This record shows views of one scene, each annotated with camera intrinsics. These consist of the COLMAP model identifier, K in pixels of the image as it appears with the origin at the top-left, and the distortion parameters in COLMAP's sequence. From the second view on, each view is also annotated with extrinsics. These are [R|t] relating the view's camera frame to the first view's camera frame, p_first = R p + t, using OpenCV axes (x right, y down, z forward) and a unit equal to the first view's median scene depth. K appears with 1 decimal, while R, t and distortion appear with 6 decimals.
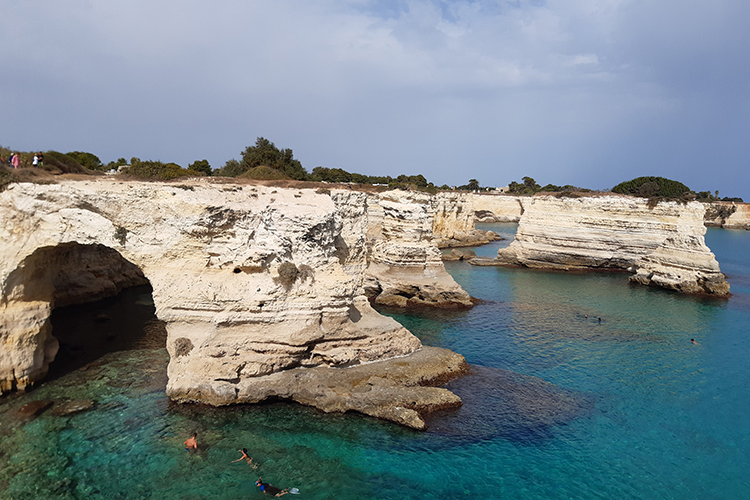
lens RADIAL K [[583.4, 0, 392.6], [0, 583.4, 244.8], [0, 0, 1]] dist [0.047117, -0.061520]
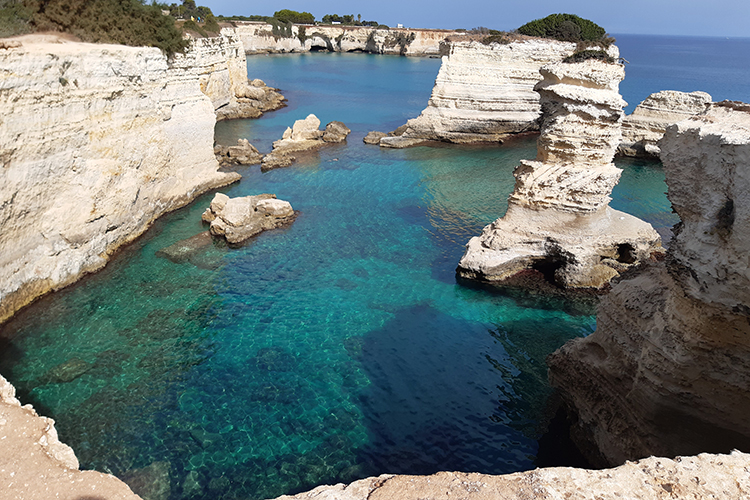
lens RADIAL K [[583.4, 0, 382.0], [0, 583.4, 253.1], [0, 0, 1]] dist [0.047117, -0.061520]
pose [[0.818736, -0.218140, 0.531118, -0.460498], [0.051900, 0.949348, 0.309910, -0.108831], [-0.571820, -0.226169, 0.788587, 0.699463]]
